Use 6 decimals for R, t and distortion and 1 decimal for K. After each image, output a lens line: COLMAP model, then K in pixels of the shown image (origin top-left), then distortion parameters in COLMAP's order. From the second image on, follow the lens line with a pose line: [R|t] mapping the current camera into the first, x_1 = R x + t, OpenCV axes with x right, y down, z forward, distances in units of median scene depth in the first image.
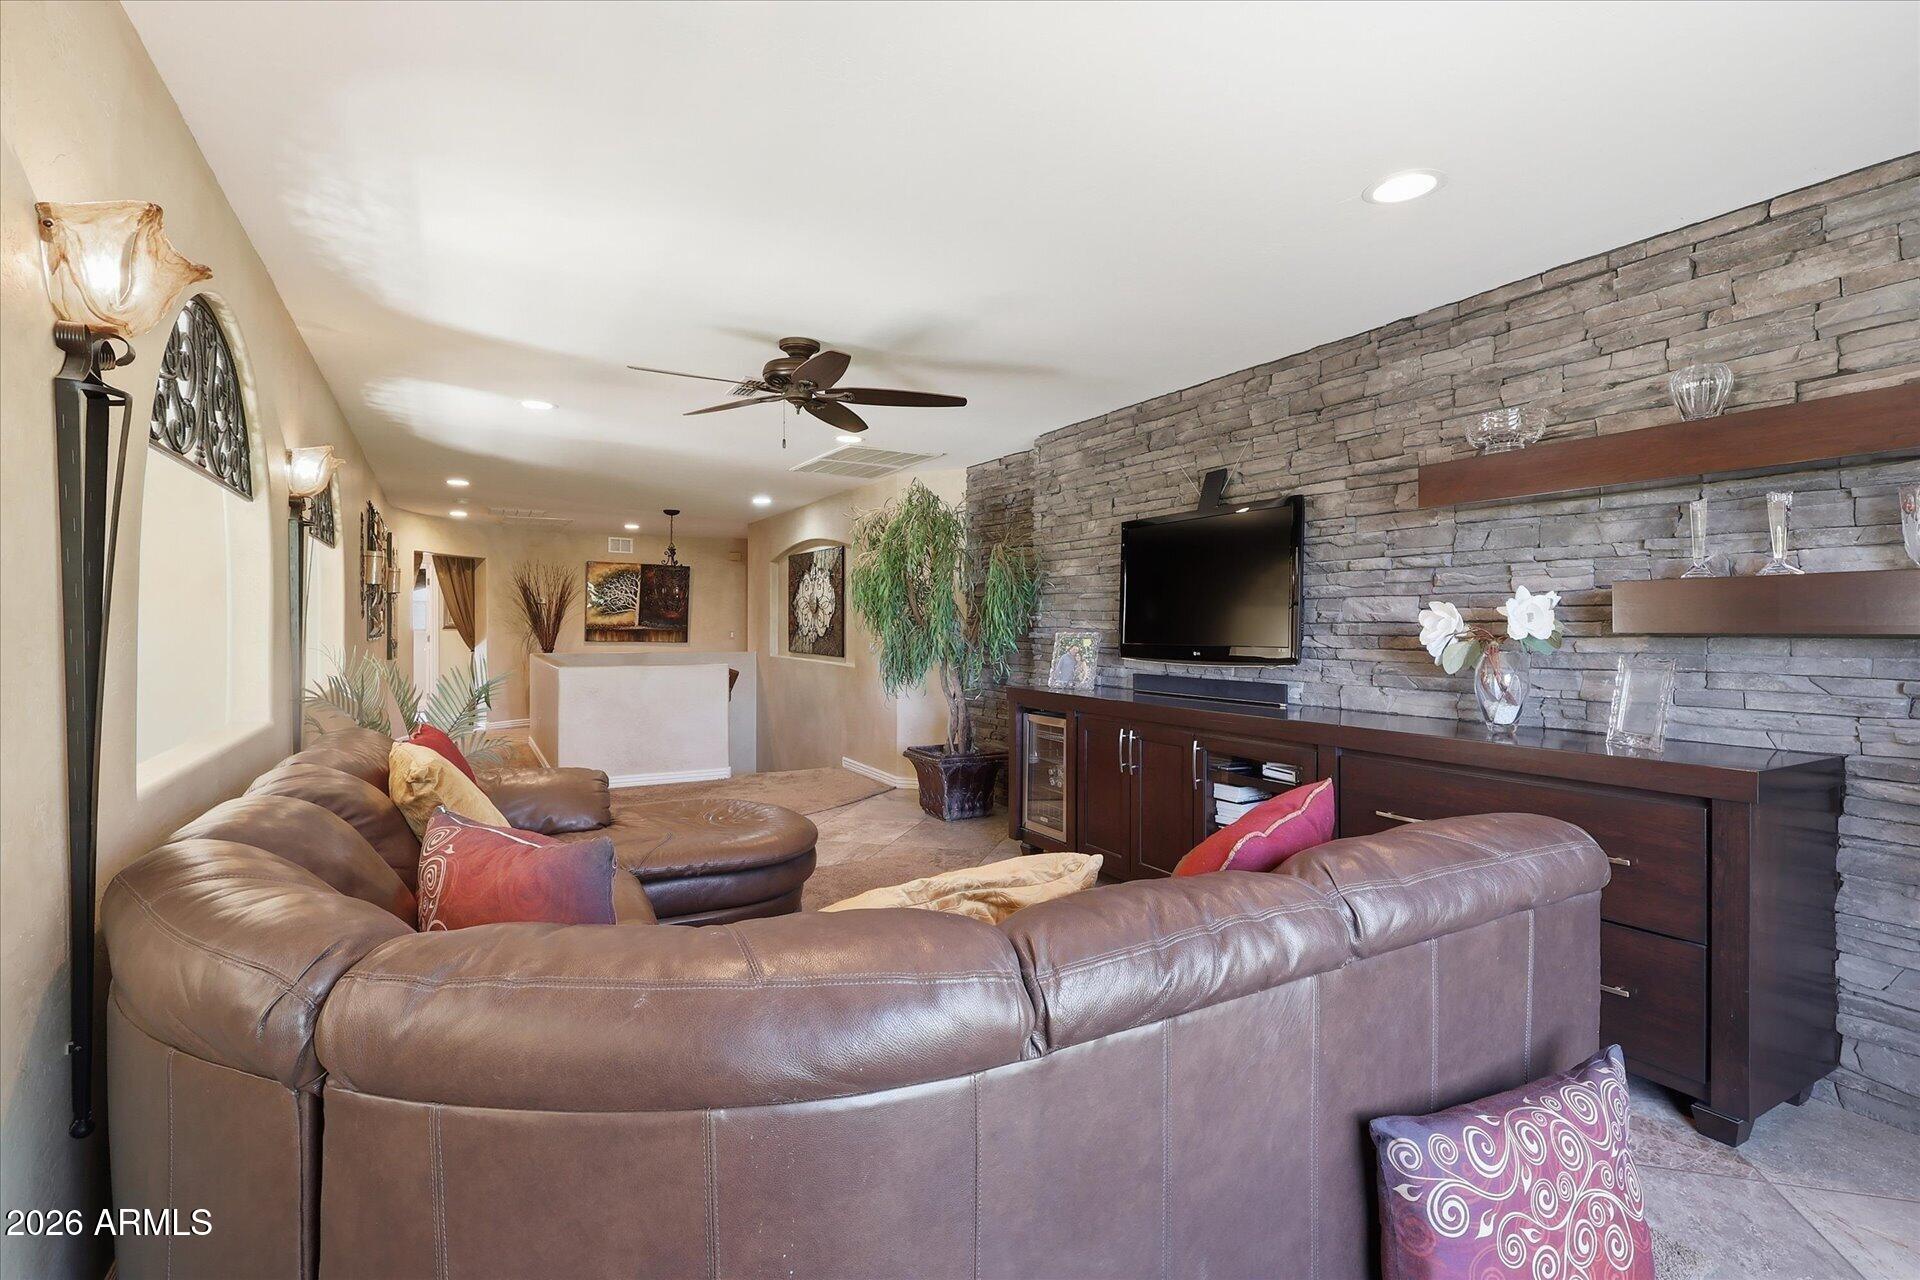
lens RADIAL K [[911.1, 0, 959.9], [0, 911.1, 626.6], [0, 0, 1]] dist [-0.000210, 0.001106]
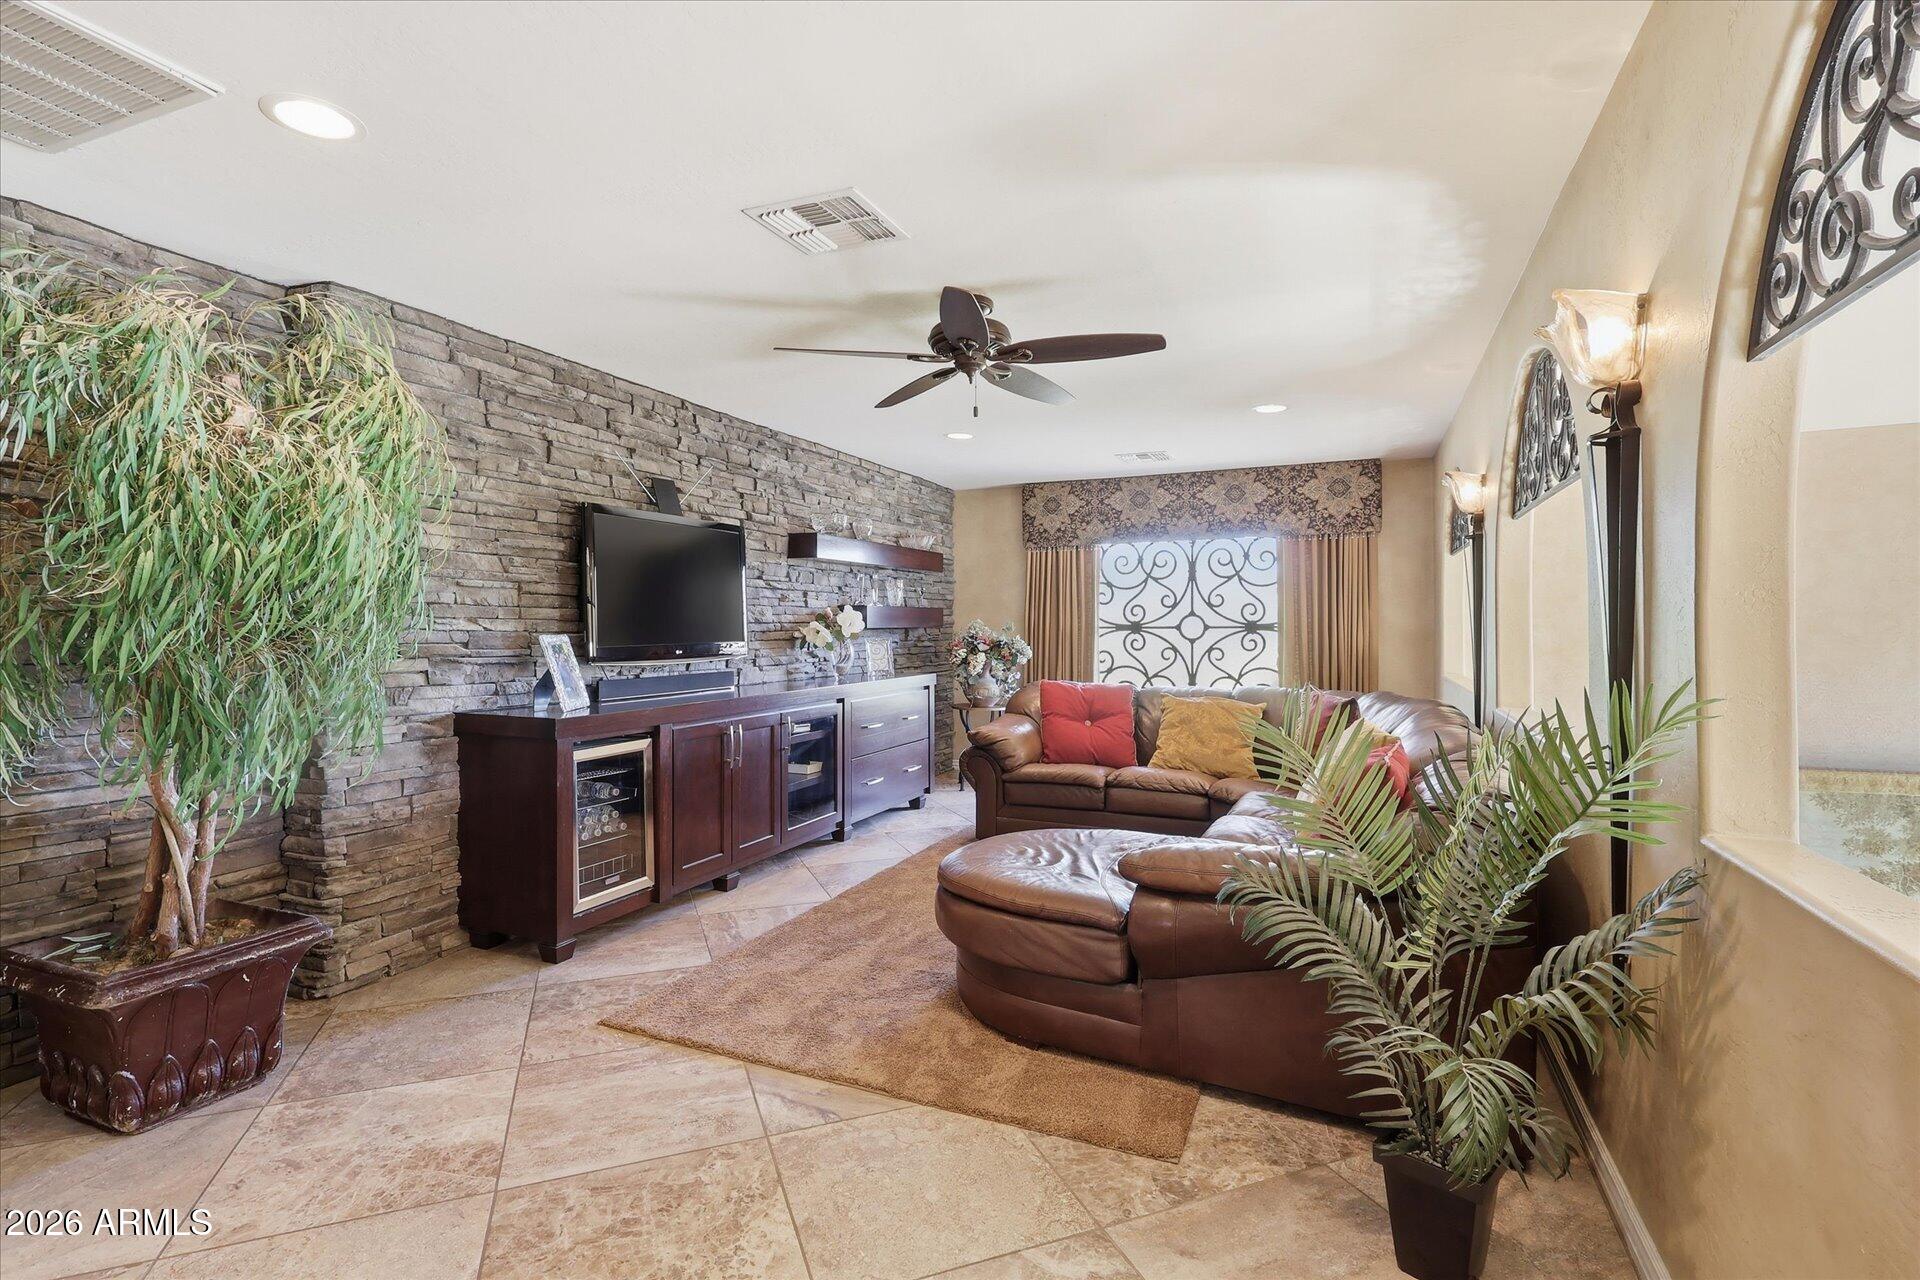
lens RADIAL K [[911.1, 0, 978.2], [0, 911.1, 640.1], [0, 0, 1]] dist [-0.000210, 0.001106]
pose [[-0.633550, -0.013657, 0.773581, -0.802344], [0.002890, 0.999795, 0.020017, -0.005183], [-0.773696, 0.014917, -0.633381, 1.452759]]
